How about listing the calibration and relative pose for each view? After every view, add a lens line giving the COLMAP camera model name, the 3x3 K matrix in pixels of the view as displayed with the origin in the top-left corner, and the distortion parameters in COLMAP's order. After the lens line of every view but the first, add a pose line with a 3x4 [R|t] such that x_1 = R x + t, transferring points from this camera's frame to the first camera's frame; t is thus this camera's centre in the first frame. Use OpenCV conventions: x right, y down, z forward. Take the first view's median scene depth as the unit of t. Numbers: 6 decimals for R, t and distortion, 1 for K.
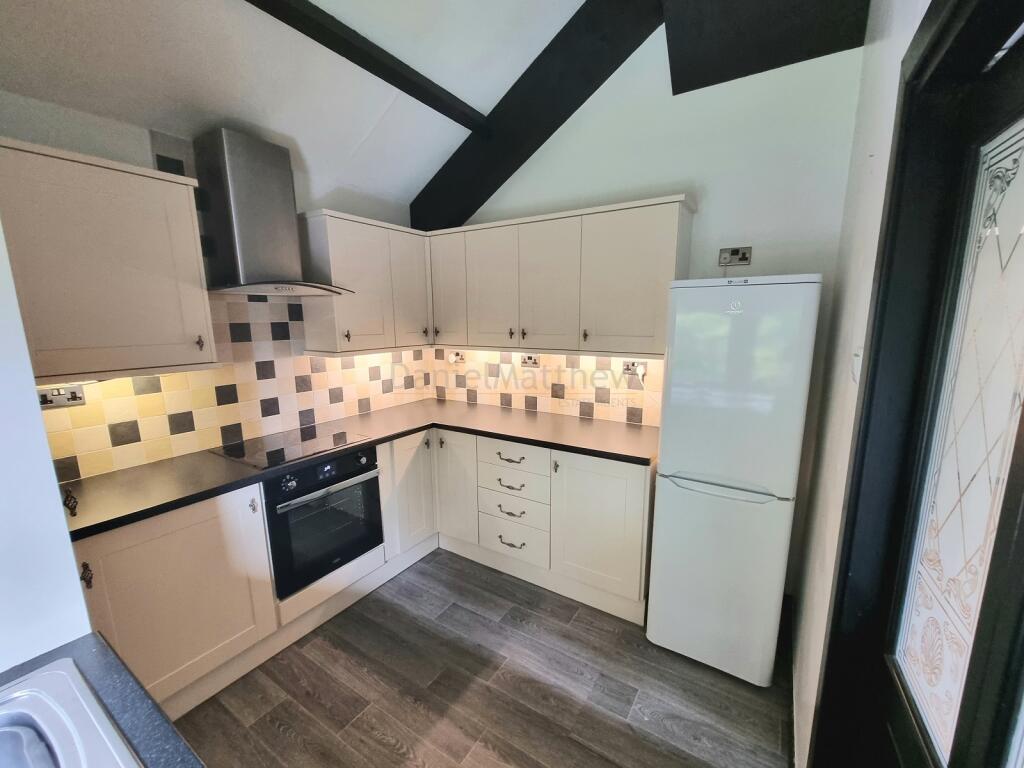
lens RADIAL K [[419.9, 0, 515.7], [0, 419.9, 391.5], [0, 0, 1]] dist [-0.002526, -0.000468]
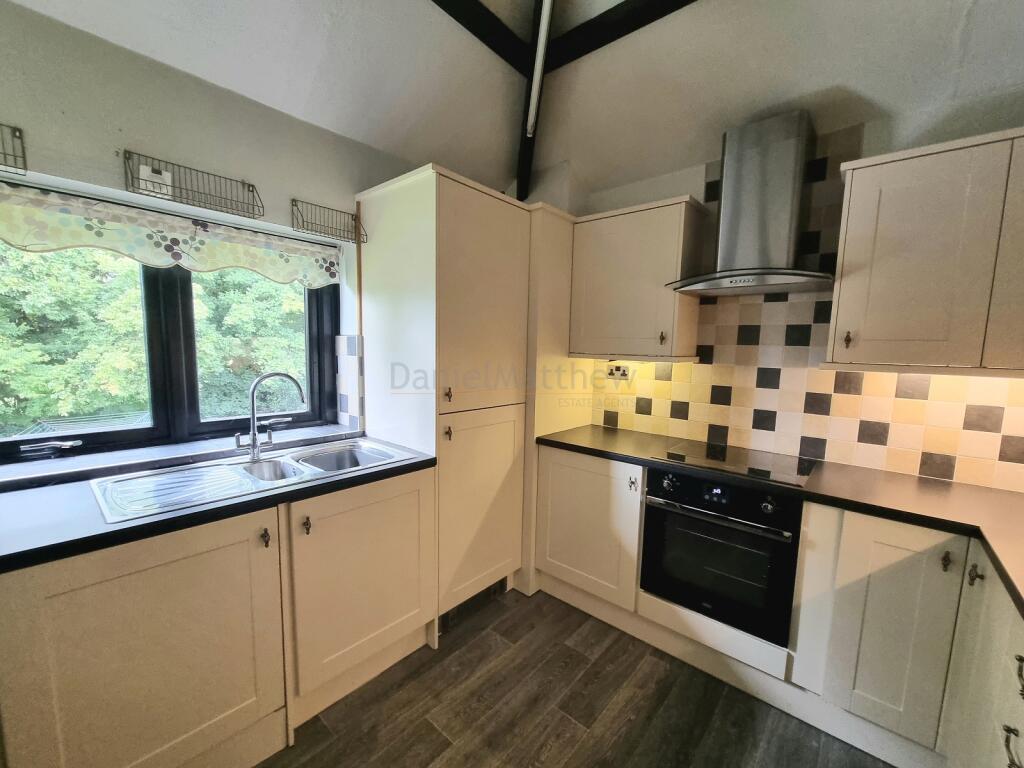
lens RADIAL K [[419.9, 0, 515.7], [0, 419.9, 391.5], [0, 0, 1]] dist [-0.002526, -0.000468]
pose [[-0.137849, 0.110301, -0.984292, 0.363962], [-0.198977, 0.970435, 0.136614, -0.039282], [0.970261, 0.214684, -0.111827, 0.599500]]
